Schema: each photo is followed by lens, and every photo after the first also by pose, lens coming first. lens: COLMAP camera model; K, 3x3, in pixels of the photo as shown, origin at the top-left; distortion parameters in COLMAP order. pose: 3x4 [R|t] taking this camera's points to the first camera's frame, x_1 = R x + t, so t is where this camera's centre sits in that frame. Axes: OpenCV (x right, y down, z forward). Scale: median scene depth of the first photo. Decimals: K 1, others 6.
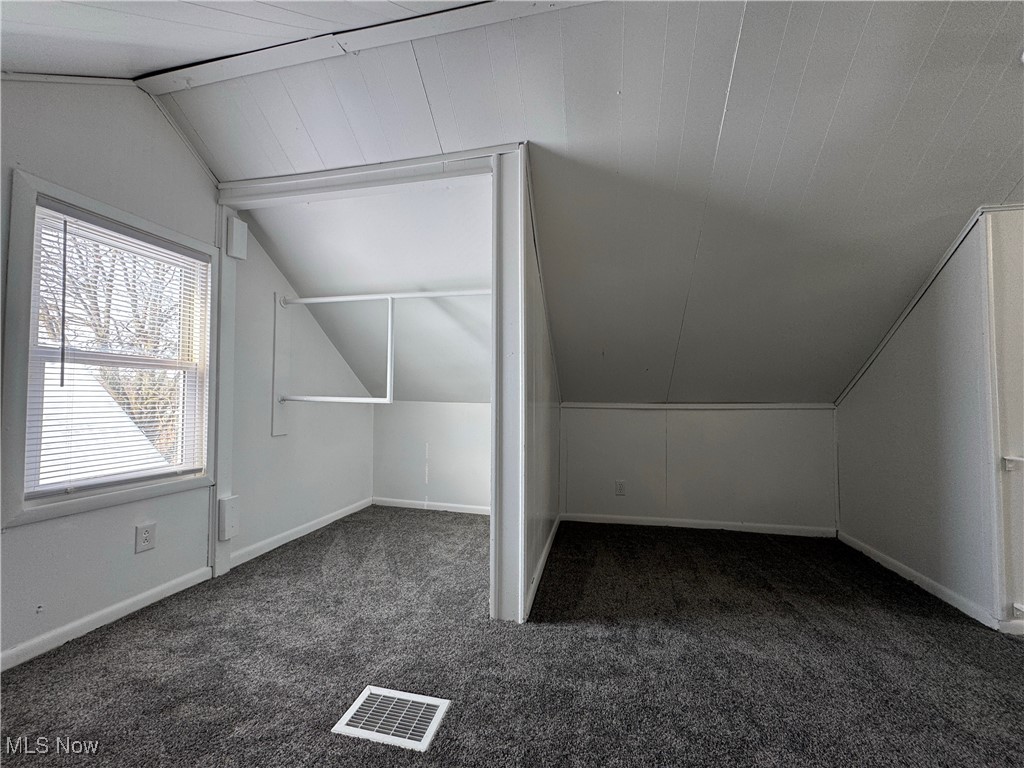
lens RADIAL K [[409.9, 0, 512.6], [0, 409.9, 386.2], [0, 0, 1]] dist [-0.001194, -0.000277]
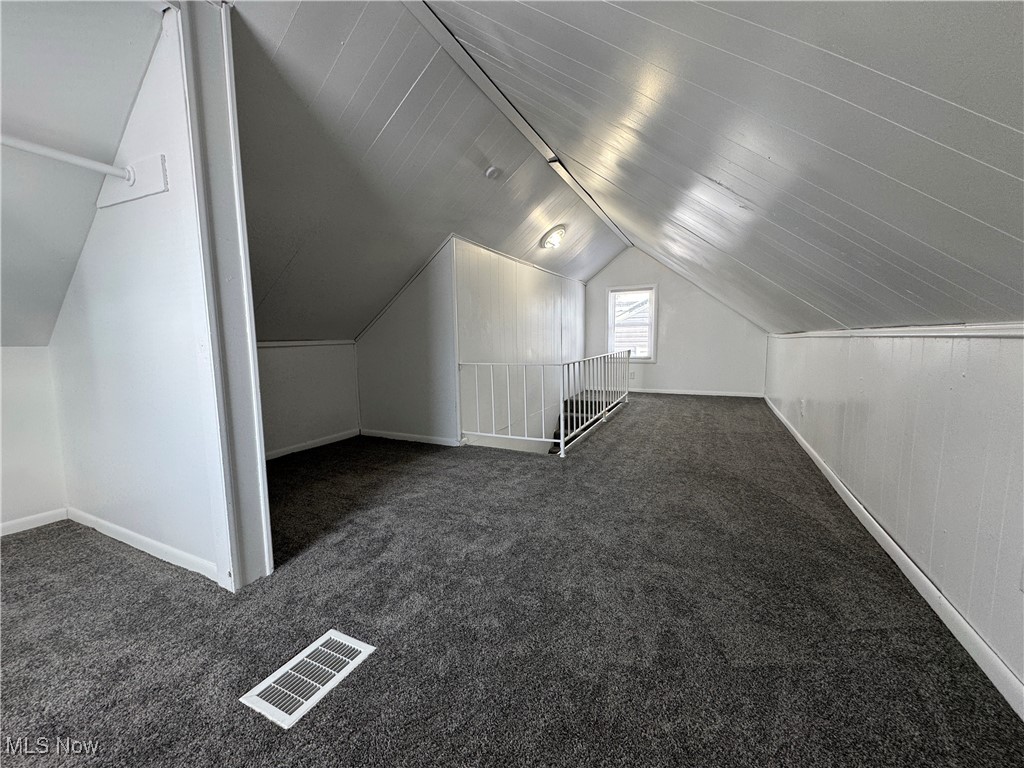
lens RADIAL K [[409.9, 0, 512.6], [0, 409.9, 386.2], [0, 0, 1]] dist [-0.001194, -0.000277]
pose [[0.228495, -0.117984, 0.966369, -0.772700], [-0.012299, 0.992200, 0.124045, 0.033210], [-0.973467, -0.040229, 0.225262, 0.291072]]
